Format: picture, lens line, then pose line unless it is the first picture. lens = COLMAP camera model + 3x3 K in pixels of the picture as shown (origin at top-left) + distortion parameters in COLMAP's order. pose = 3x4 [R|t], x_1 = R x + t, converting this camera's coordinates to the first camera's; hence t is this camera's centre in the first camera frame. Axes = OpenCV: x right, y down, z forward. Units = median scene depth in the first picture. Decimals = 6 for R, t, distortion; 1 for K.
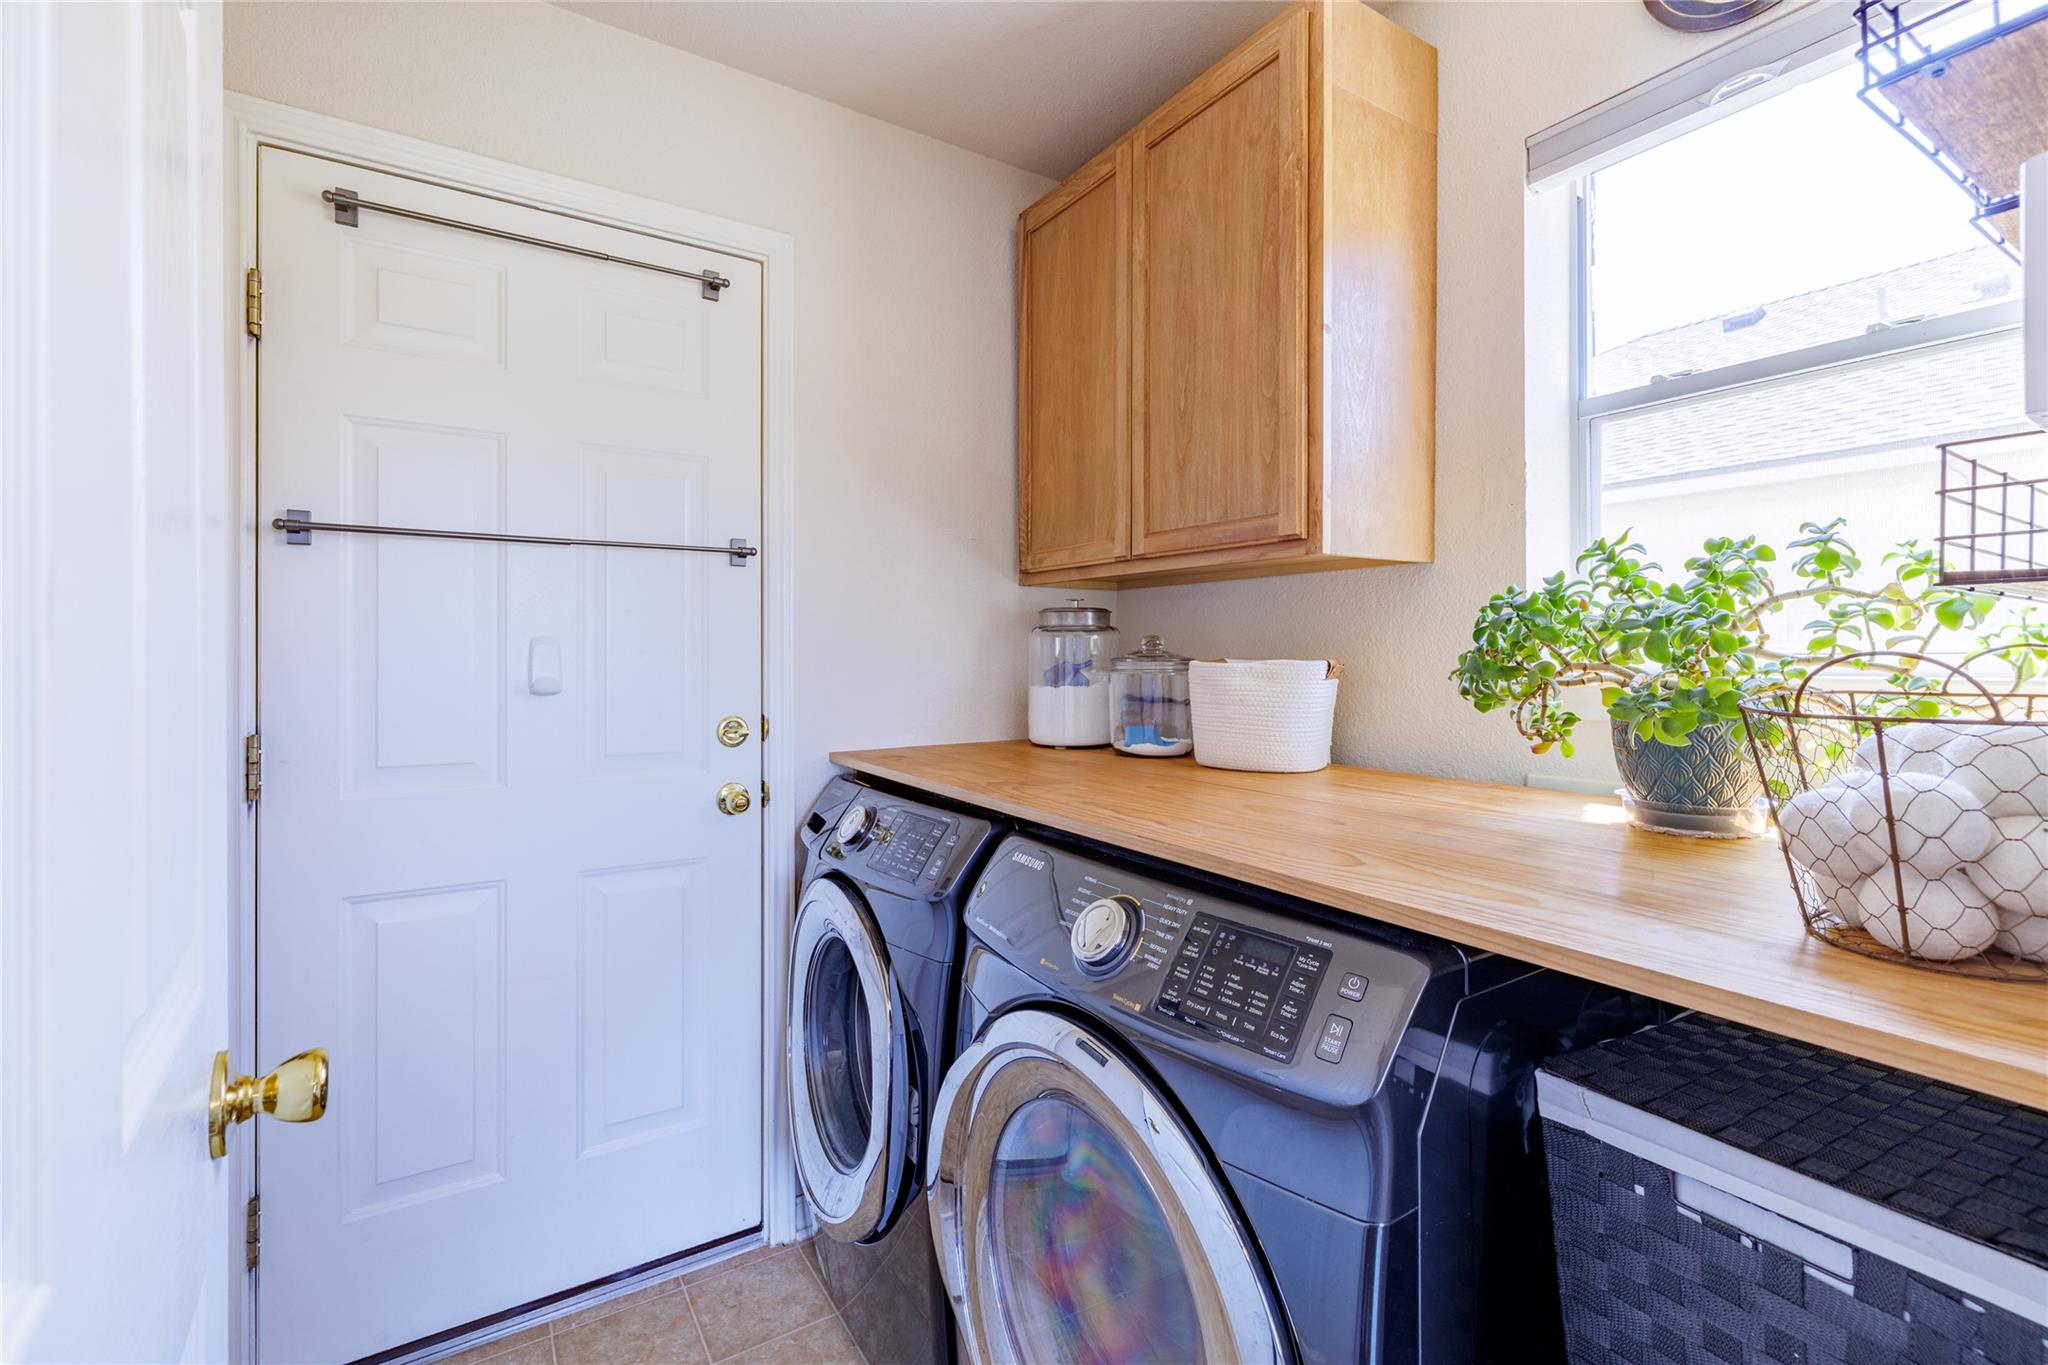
lens RADIAL K [[898.4, 0, 1022.4], [0, 898.4, 674.3], [0, 0, 1]] dist [0.000475, 0.000476]
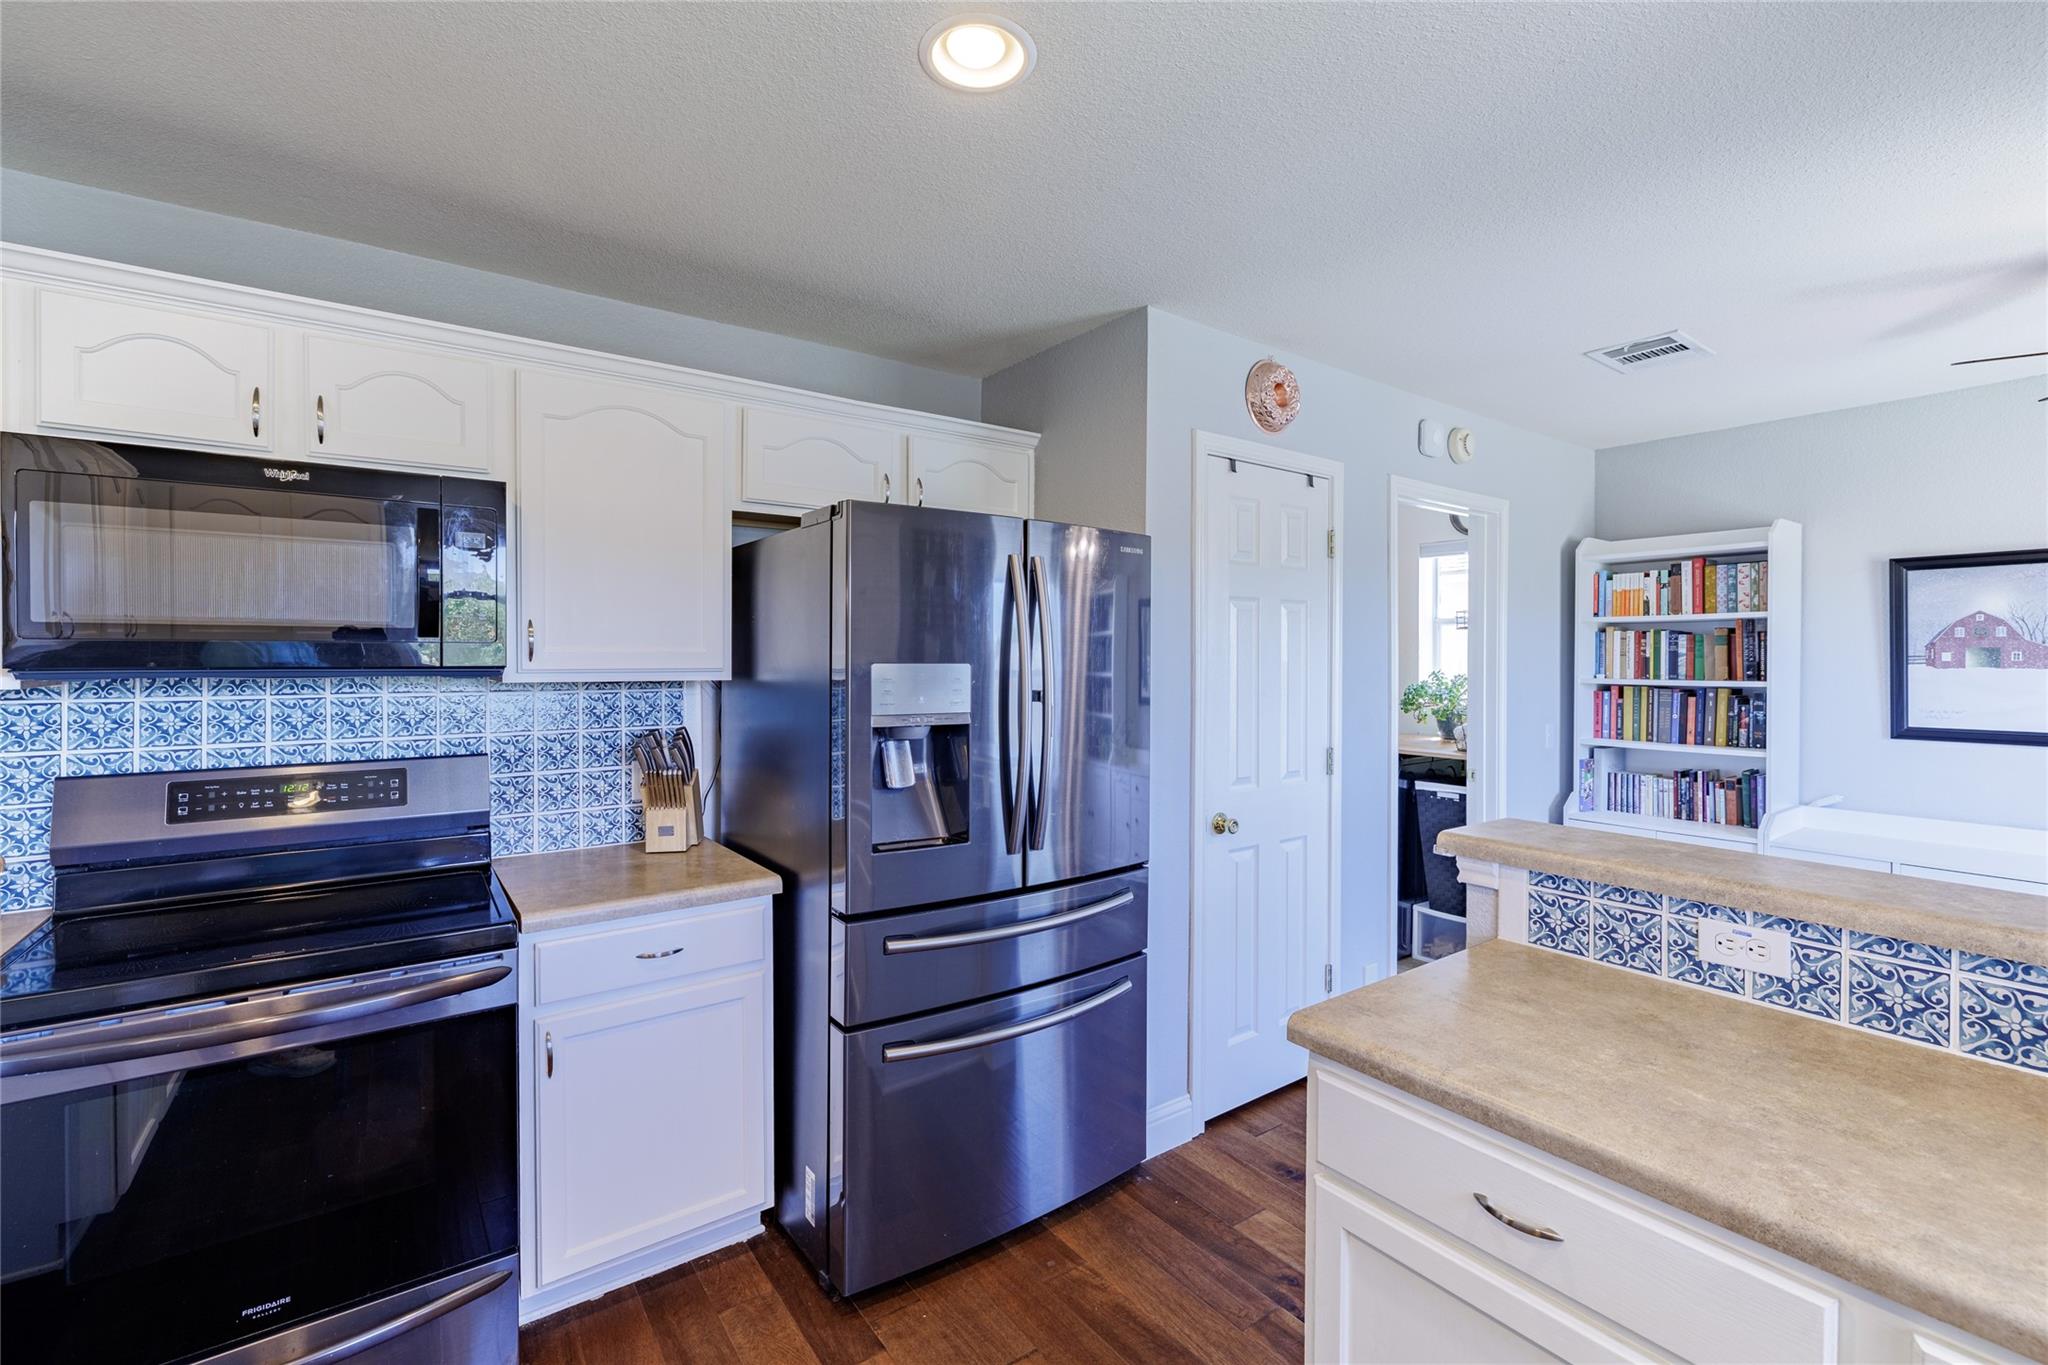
lens RADIAL K [[898.4, 0, 1022.5], [0, 898.4, 674.8], [0, 0, 1]] dist [0.000475, 0.000476]
pose [[0.998146, 0.000098, 0.060868, -1.651569], [-0.000572, 0.999970, 0.007776, -0.183283], [-0.060865, -0.007797, 0.998116, -3.317911]]
